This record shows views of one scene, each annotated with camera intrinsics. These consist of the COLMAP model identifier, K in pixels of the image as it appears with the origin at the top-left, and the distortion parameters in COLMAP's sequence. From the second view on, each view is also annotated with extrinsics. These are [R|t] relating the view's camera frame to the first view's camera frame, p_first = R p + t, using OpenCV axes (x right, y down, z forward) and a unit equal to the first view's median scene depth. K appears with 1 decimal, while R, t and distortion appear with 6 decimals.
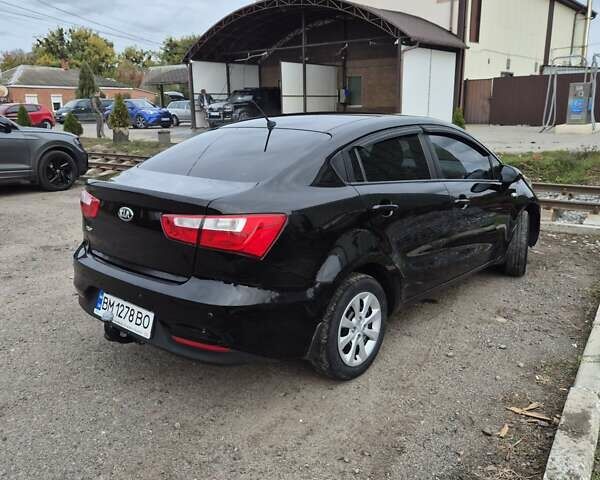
lens RADIAL K [[531.3, 0, 299.4], [0, 531.3, 250.4], [0, 0, 1]] dist [0.042538, -0.003261]
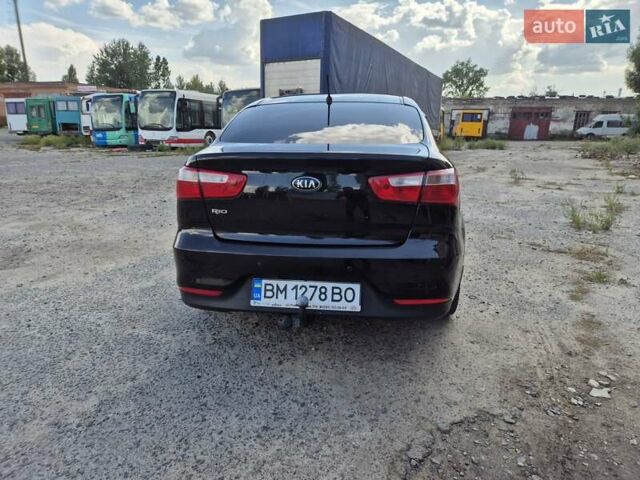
lens RADIAL K [[421.7, 0, 320.0], [0, 421.7, 240.0], [0, 0, 1]] dist [0.065632, -0.052108]
pose [[0.821073, -0.146289, 0.551759, -0.098328], [0.145756, 0.988291, 0.045128, -0.000498], [-0.551900, 0.043369, 0.832782, 0.054330]]
